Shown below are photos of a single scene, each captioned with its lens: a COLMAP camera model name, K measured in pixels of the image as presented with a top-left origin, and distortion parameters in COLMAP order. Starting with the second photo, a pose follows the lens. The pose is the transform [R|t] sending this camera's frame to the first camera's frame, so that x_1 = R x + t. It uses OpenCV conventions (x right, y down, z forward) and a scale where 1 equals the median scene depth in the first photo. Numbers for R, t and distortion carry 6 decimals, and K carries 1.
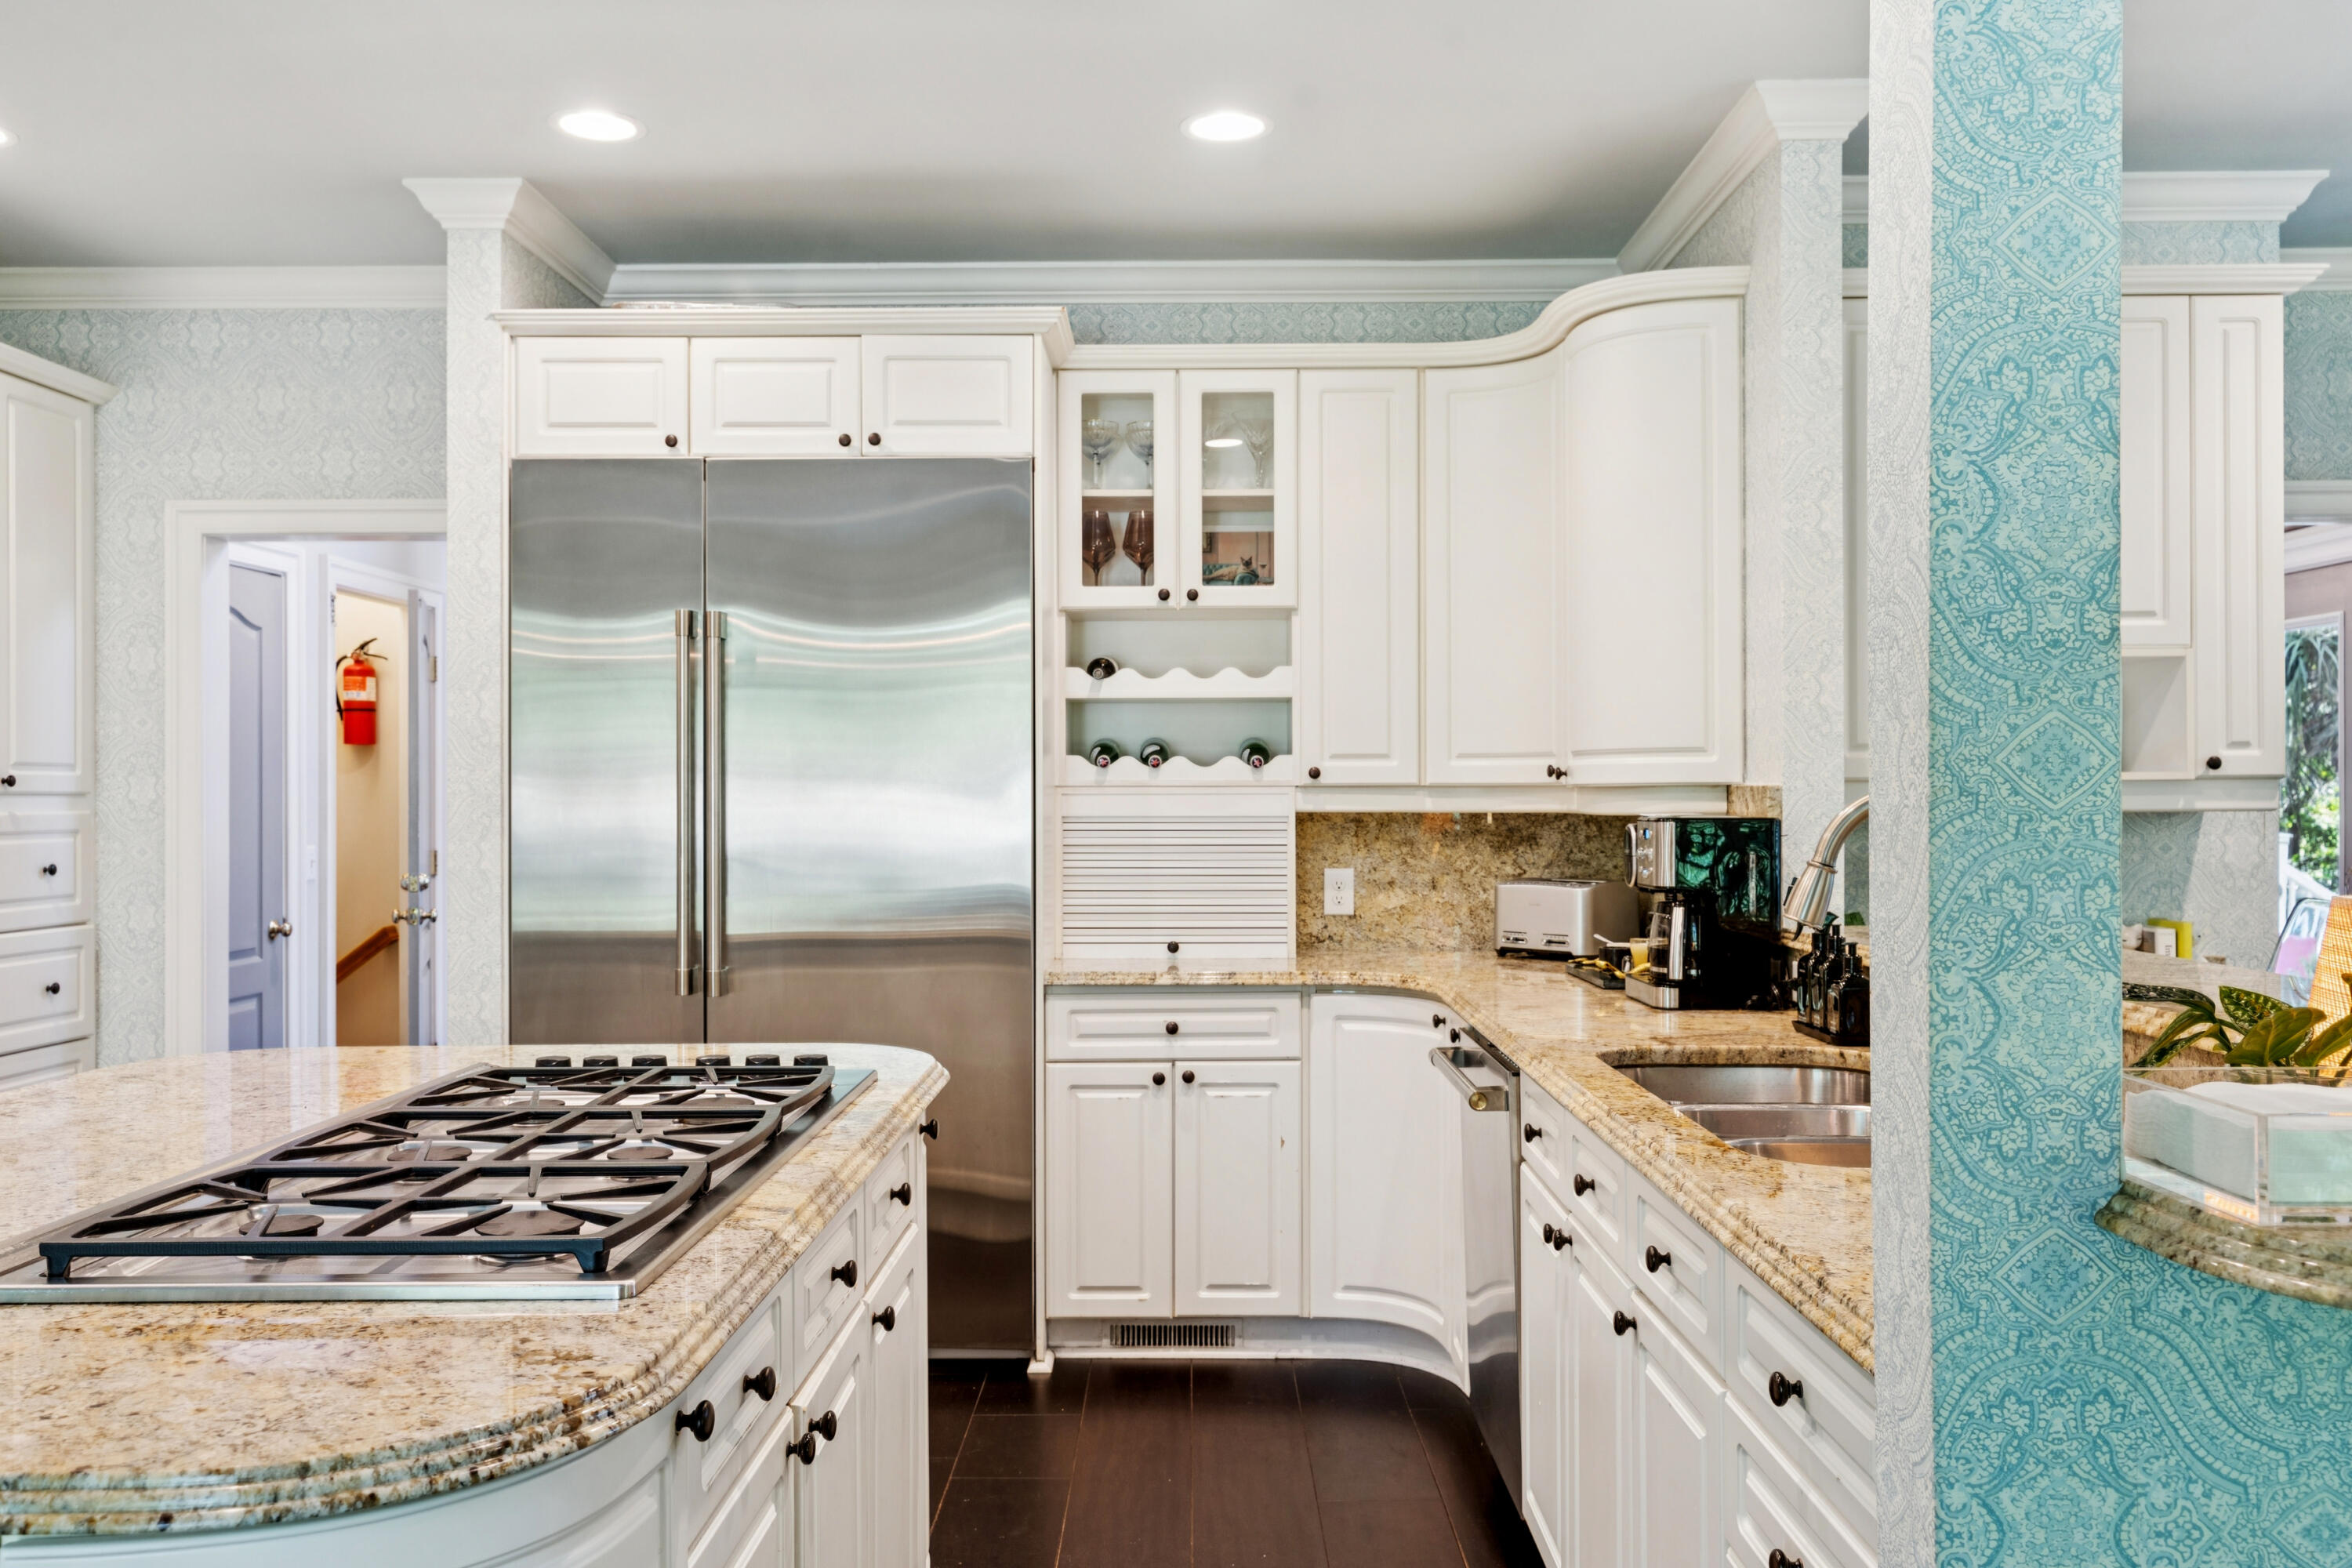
lens RADIAL K [[1850.3, 0, 1172.9], [0, 1850.3, 802.2], [0, 0, 1]] dist [0.004870, -0.006190]
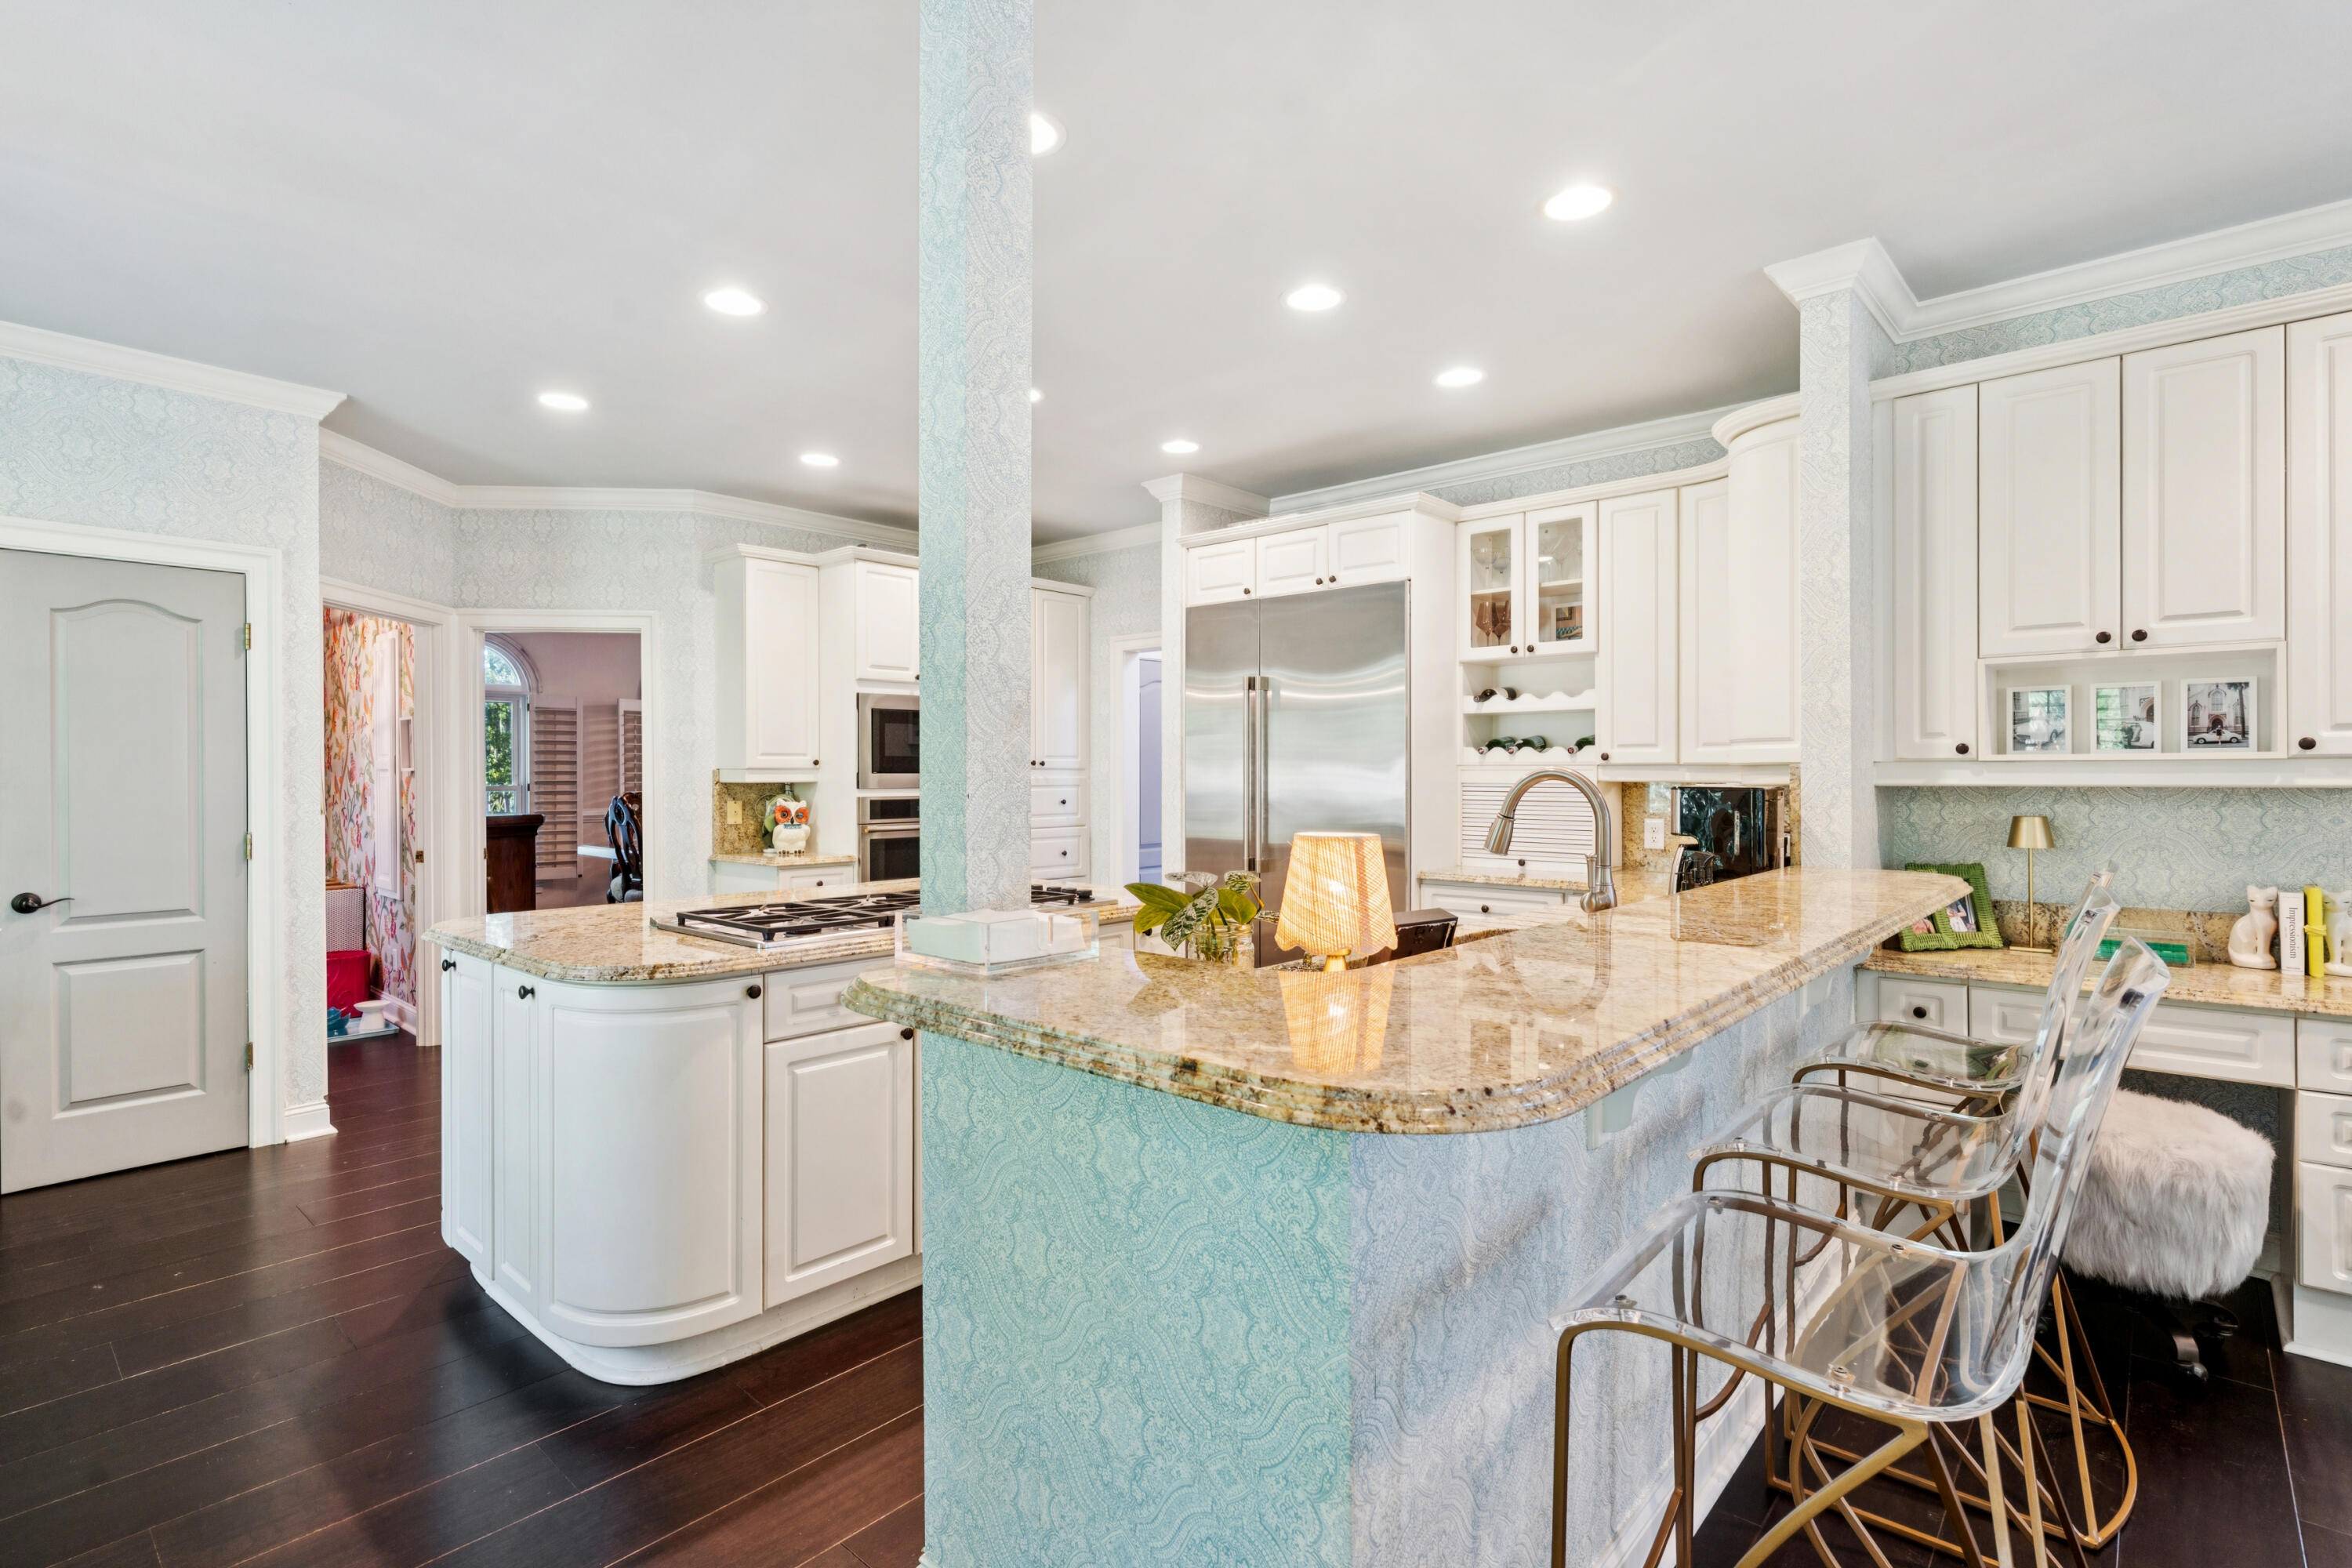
lens RADIAL K [[1113.4, 0, 1168.9], [0, 1113.4, 772.3], [0, 0, 1]] dist [-0.002146, -0.000289]
pose [[0.750345, 0.002939, -0.661040, 0.448458], [-0.002452, 0.999996, 0.001663, -0.003275], [0.661042, 0.000373, 0.750348, 0.051225]]
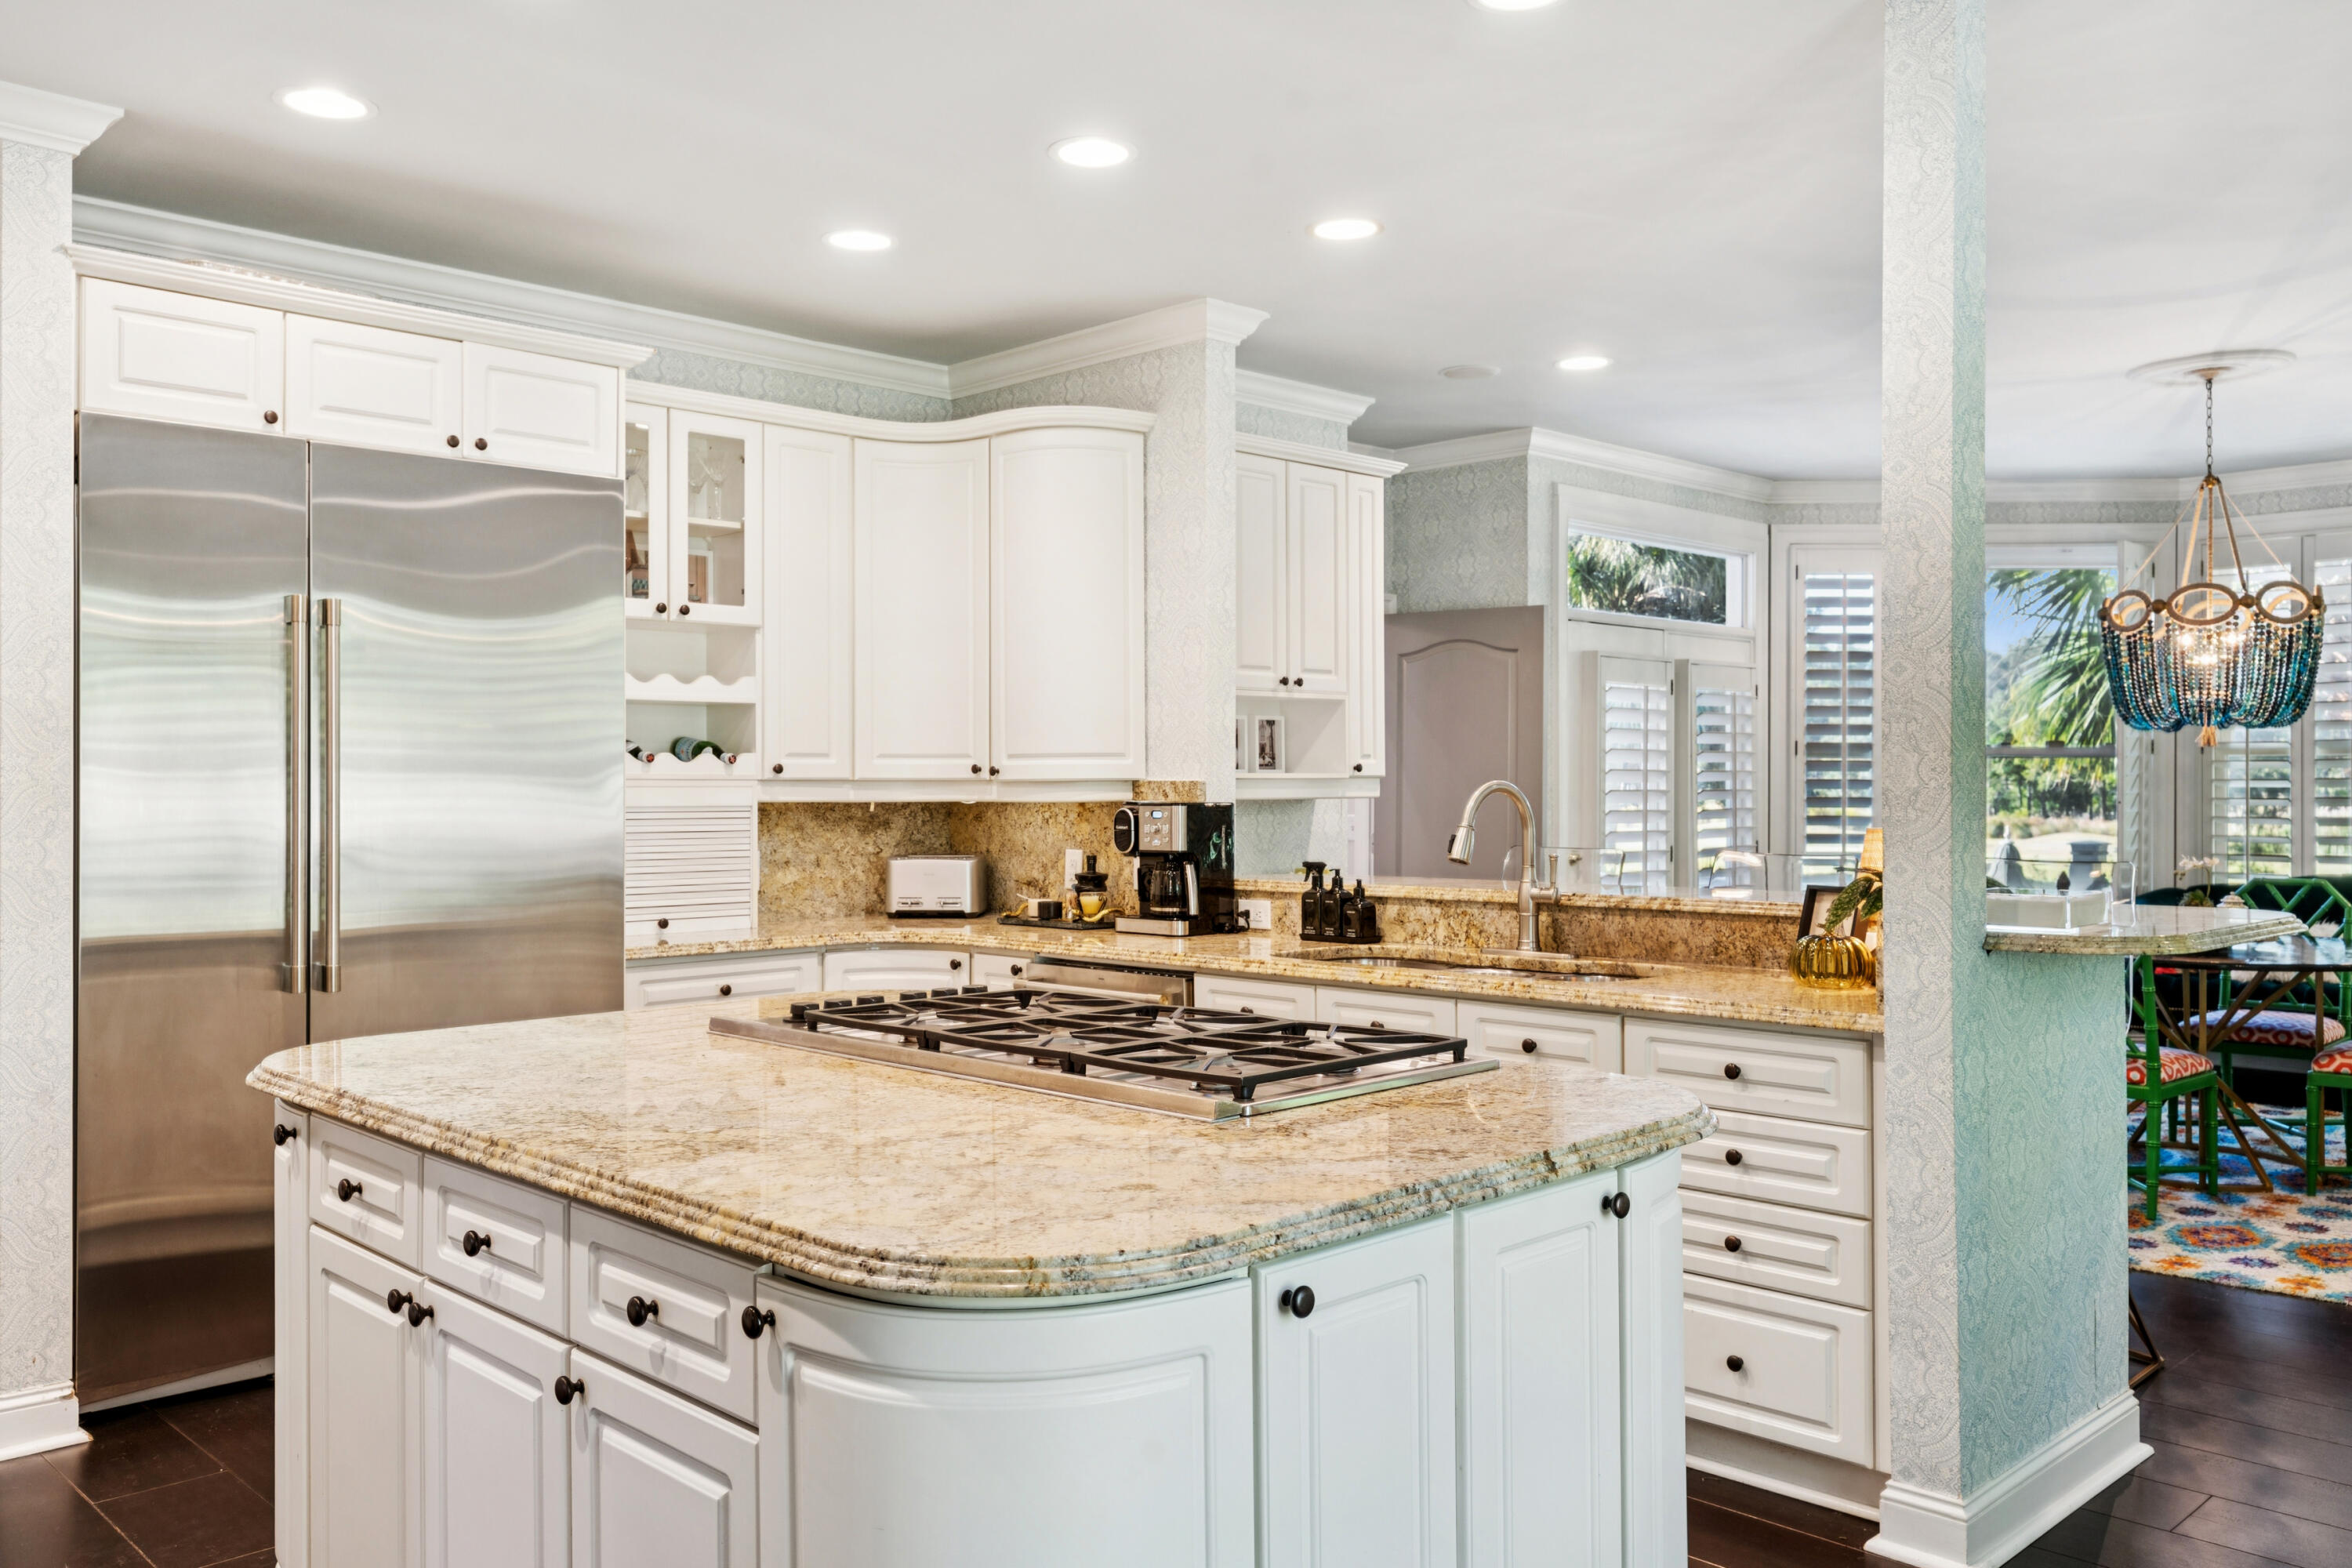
lens RADIAL K [[1850.3, 0, 1181.8], [0, 1850.3, 779.3], [0, 0, 1]] dist [0.004870, -0.006190]
pose [[0.705219, 0.004288, 0.708977, -0.610389], [0.003255, 0.999952, -0.009285, 0.002862], [-0.708982, 0.008855, 0.705171, -0.009663]]
